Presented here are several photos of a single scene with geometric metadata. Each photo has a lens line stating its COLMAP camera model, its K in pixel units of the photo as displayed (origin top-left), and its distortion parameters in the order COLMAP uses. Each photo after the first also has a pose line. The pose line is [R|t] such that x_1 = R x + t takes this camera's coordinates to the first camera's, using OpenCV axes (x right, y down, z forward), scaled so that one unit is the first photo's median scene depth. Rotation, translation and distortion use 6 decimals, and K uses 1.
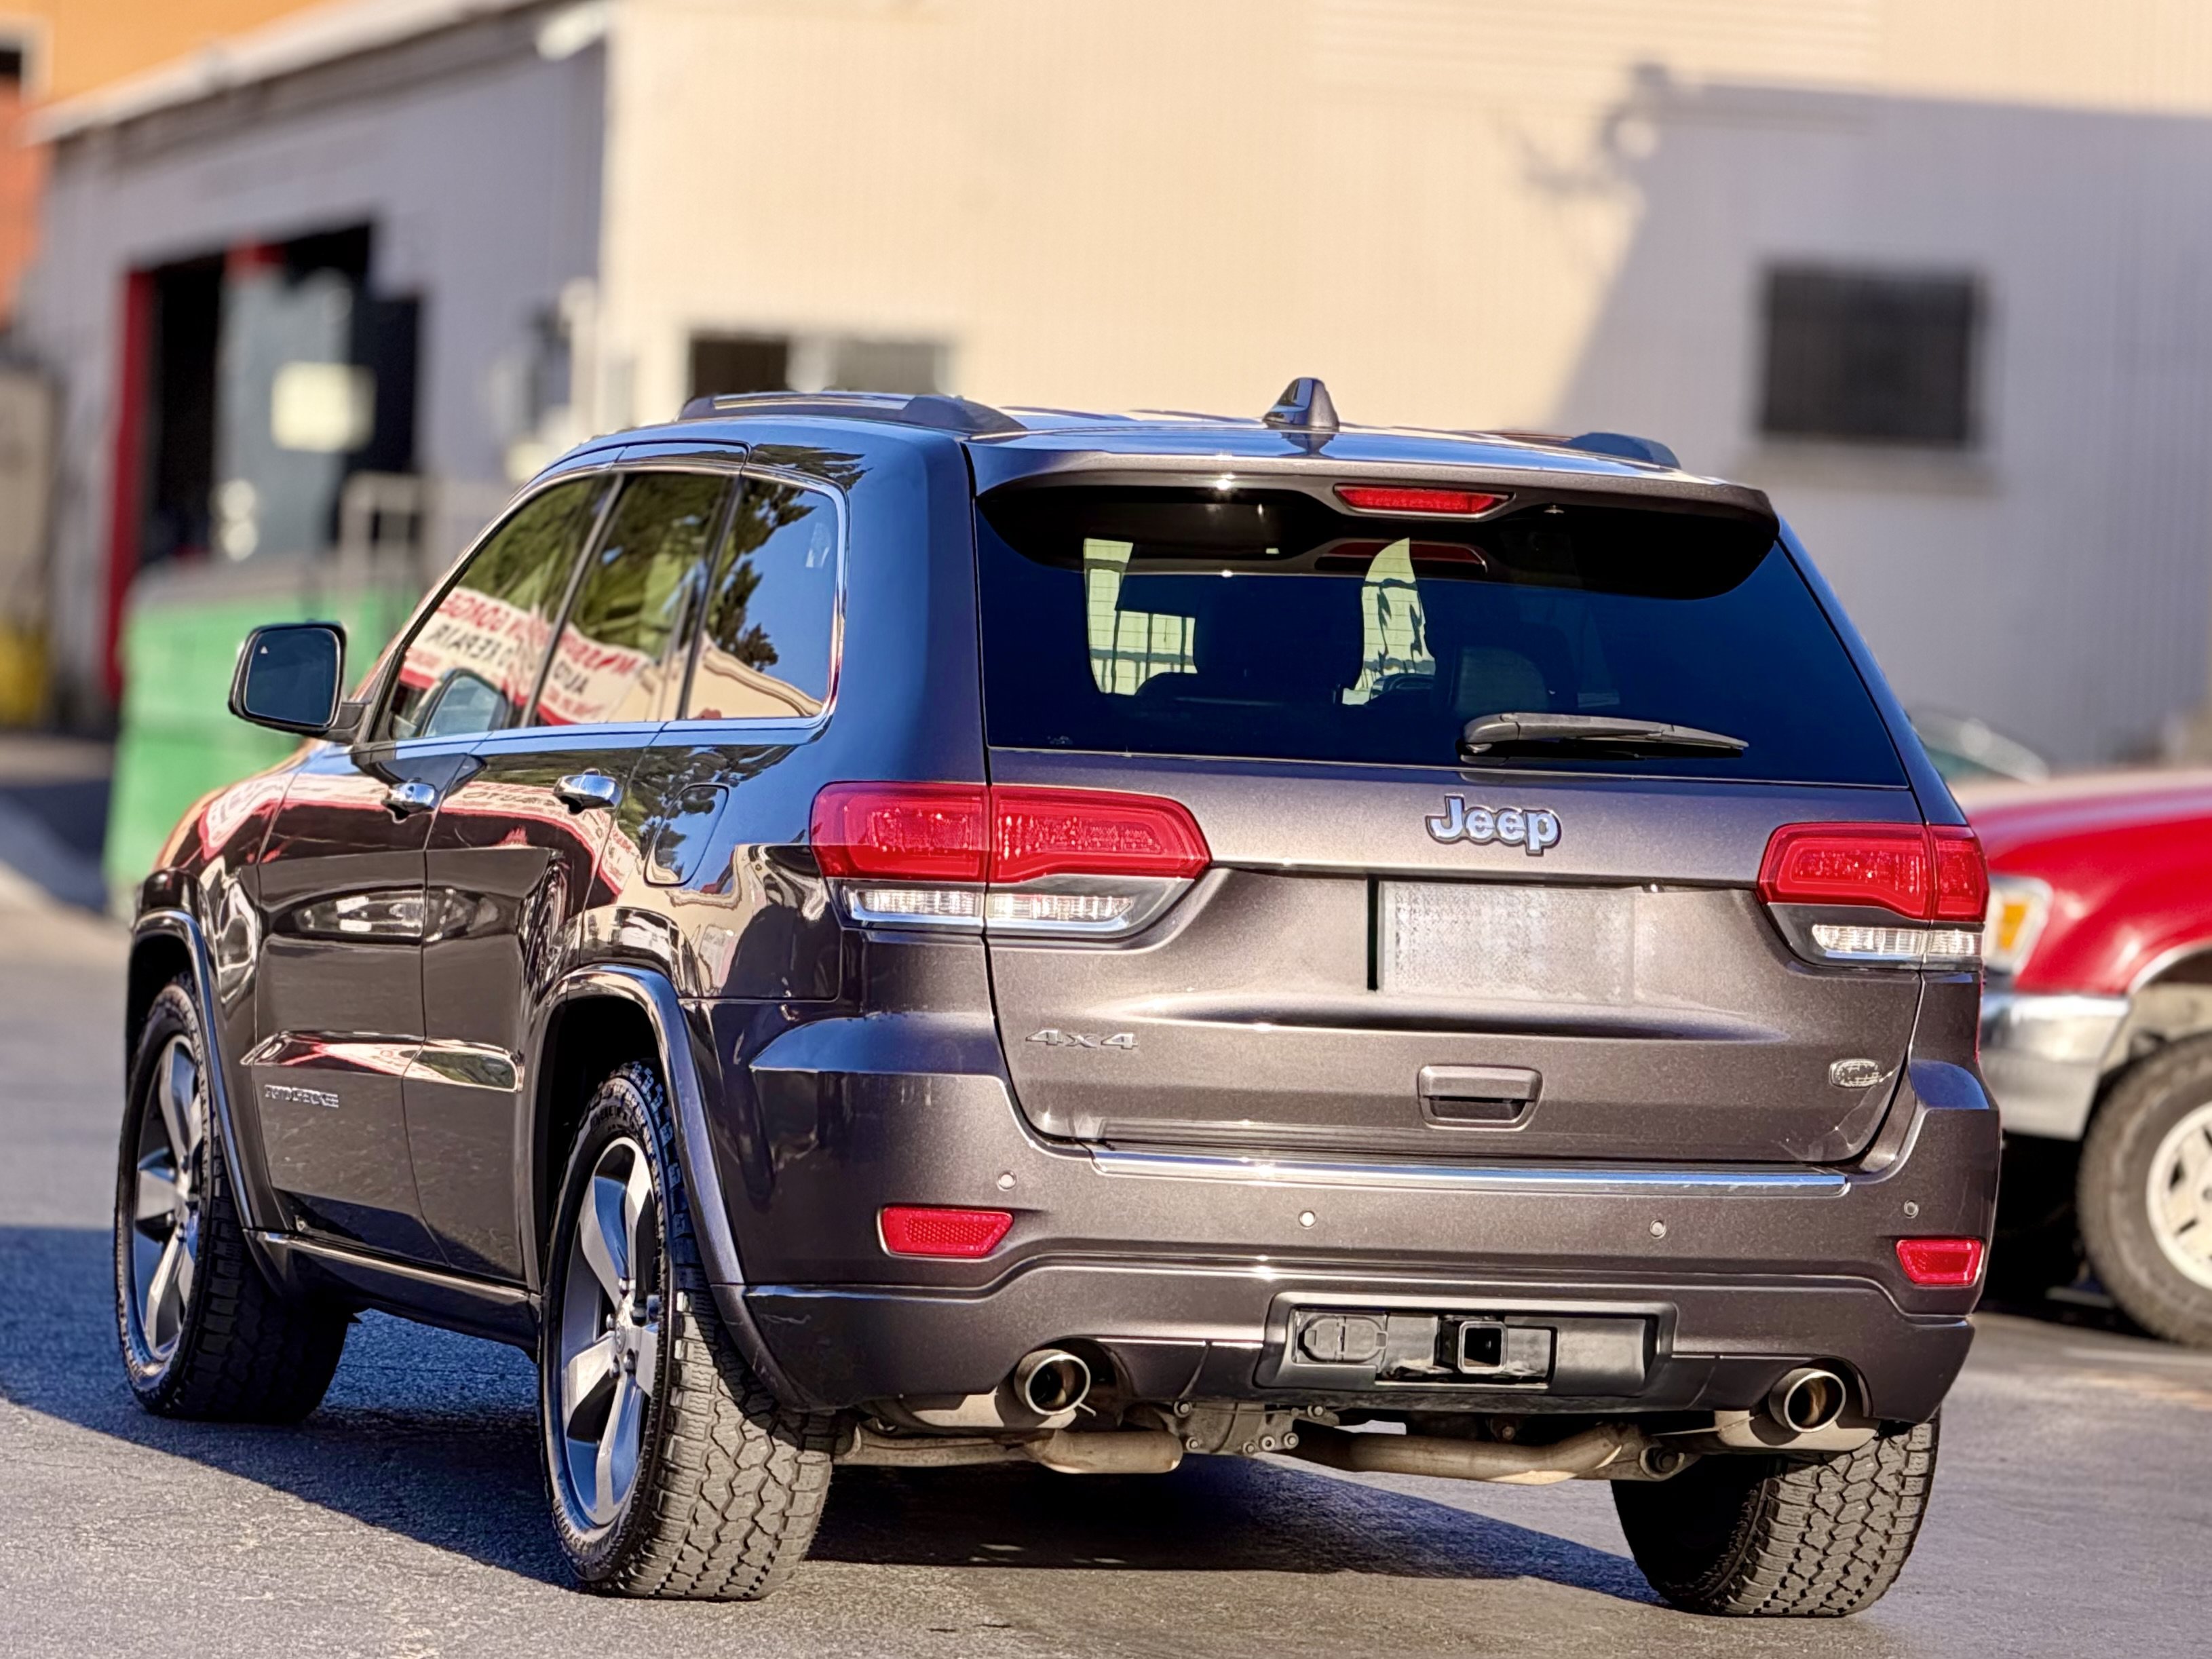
lens RADIAL K [[10806.8, 0, 1103.4], [0, 10806.8, 828.0], [0, 0, 1]] dist [-0.330490, 0.000000]
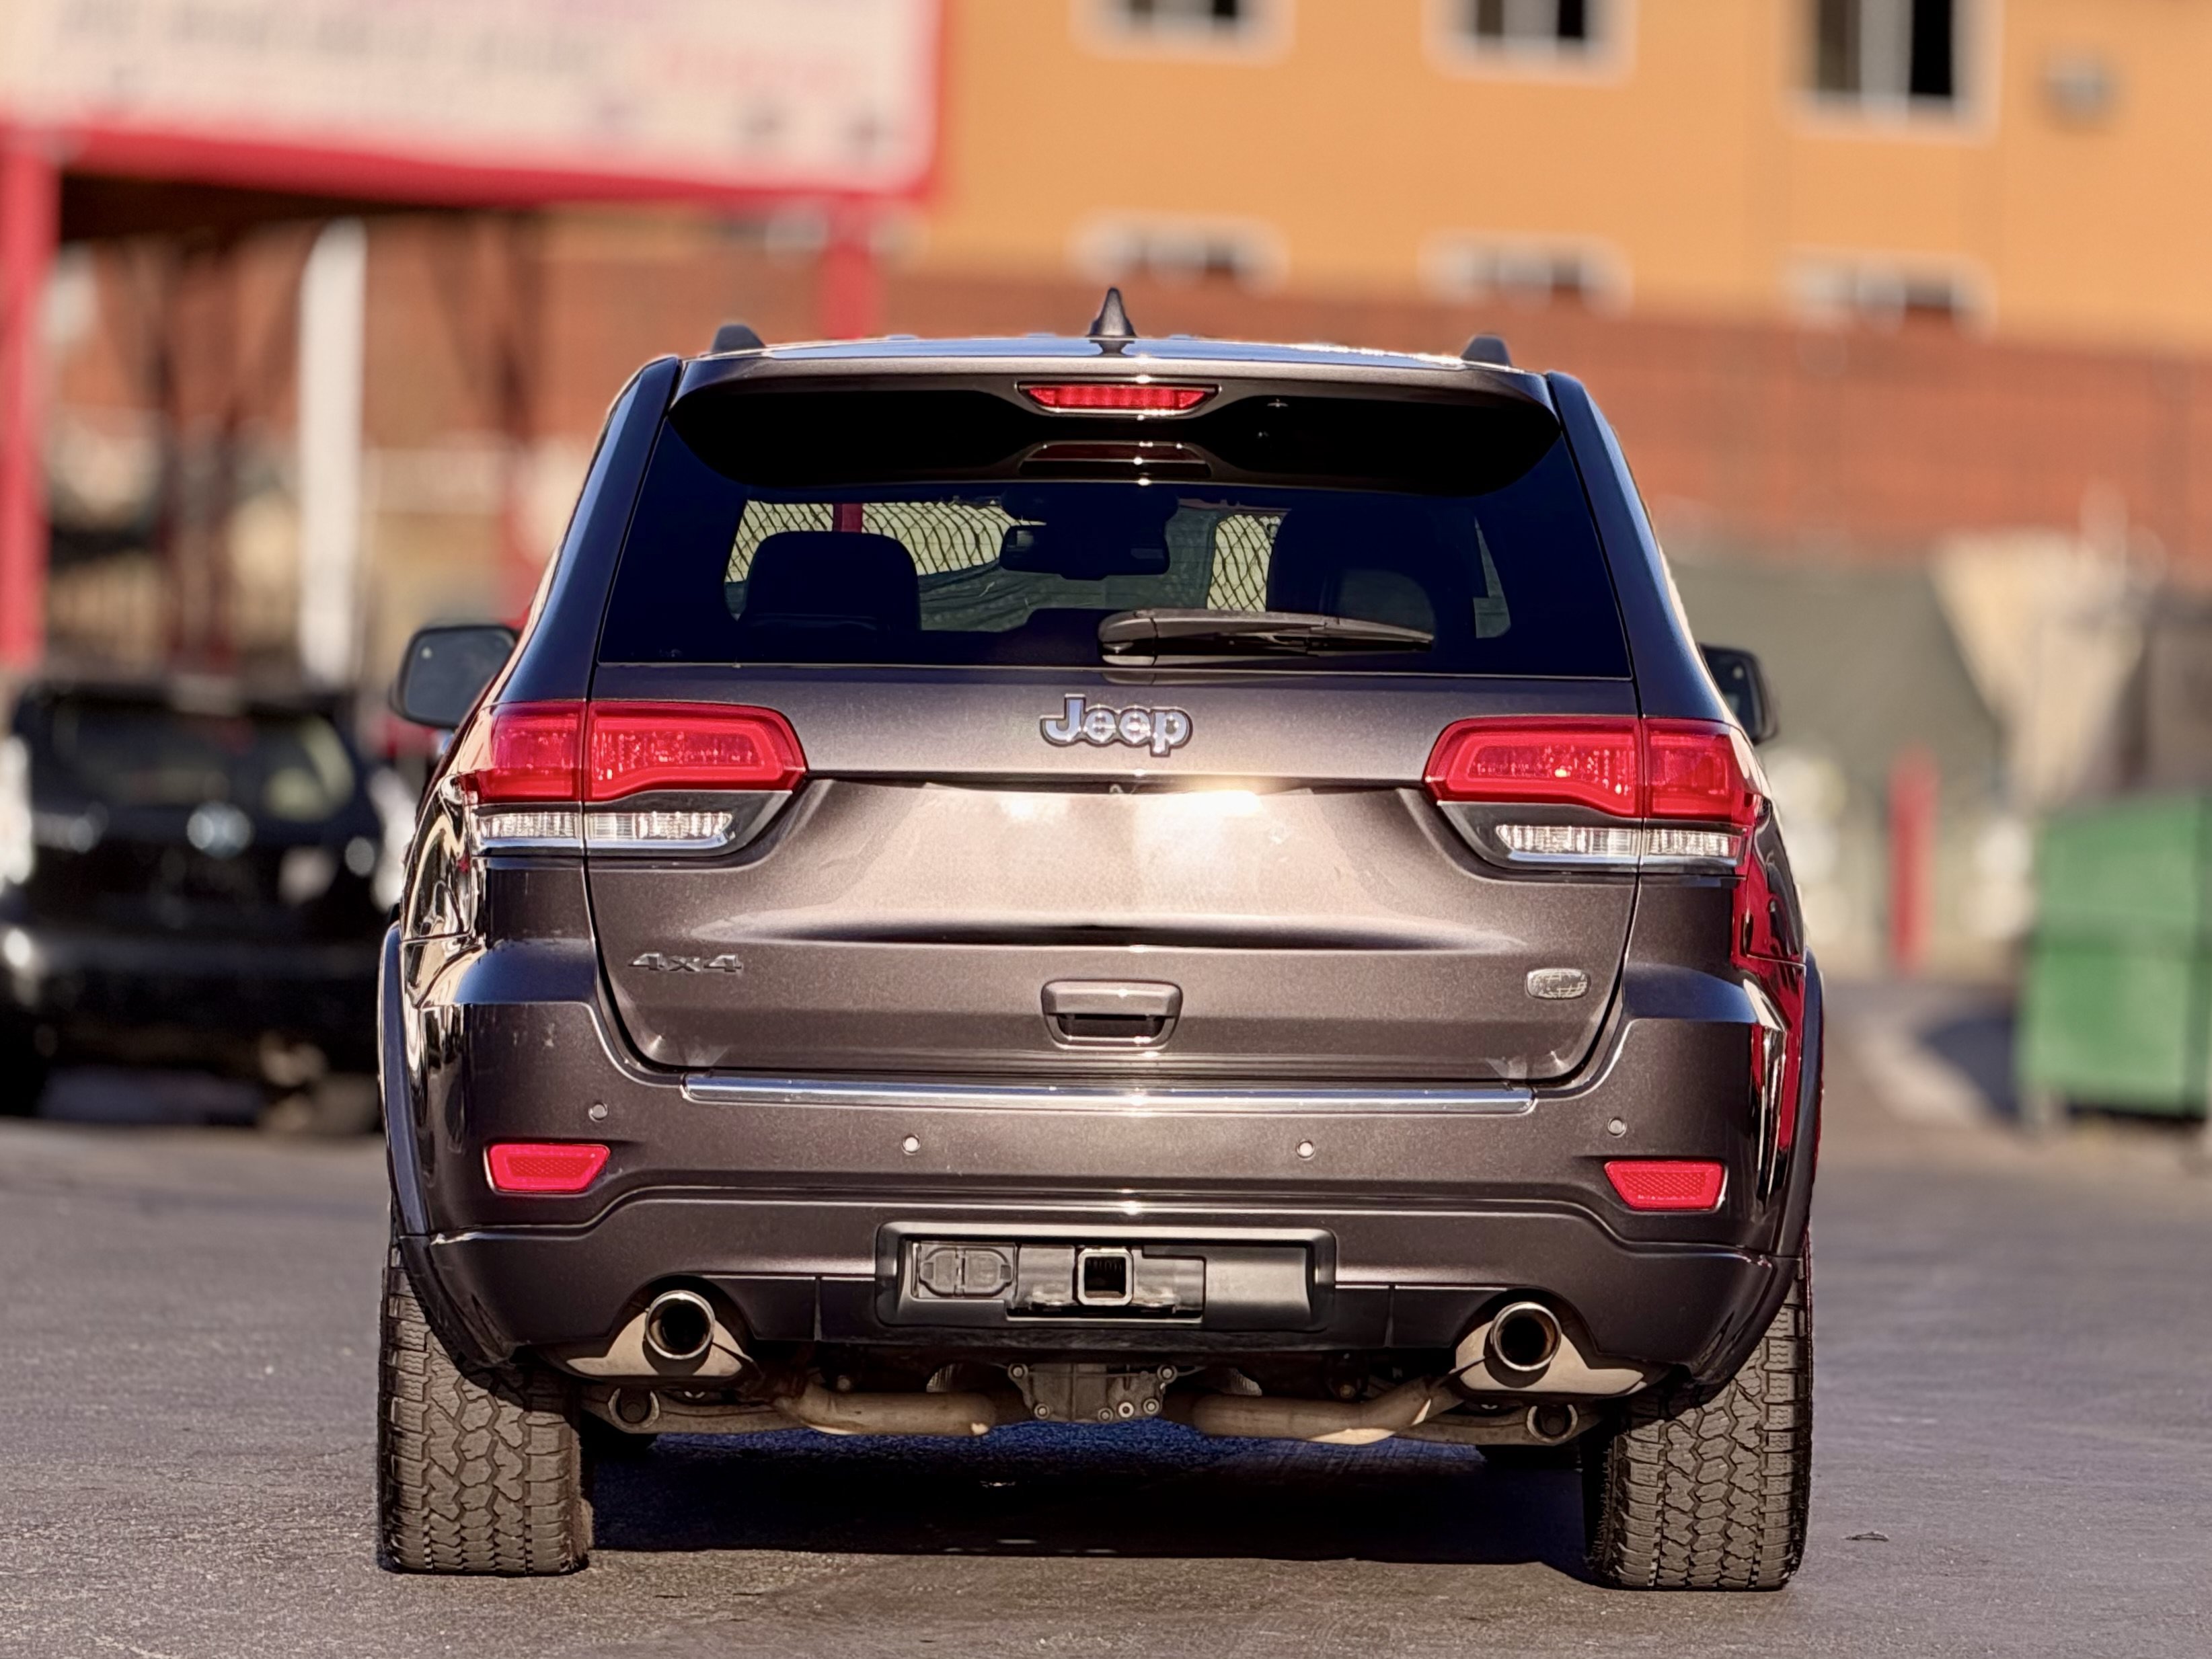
lens RADIAL K [[10806.2, 0, 1110.9], [0, 10806.2, 826.8], [0, 0, 1]] dist [-0.330490, 0.000000]
pose [[0.952862, -0.035930, -0.301270, 0.317043], [0.024548, 0.998838, -0.041484, 0.047297], [0.302410, 0.032133, 0.952636, 0.097167]]
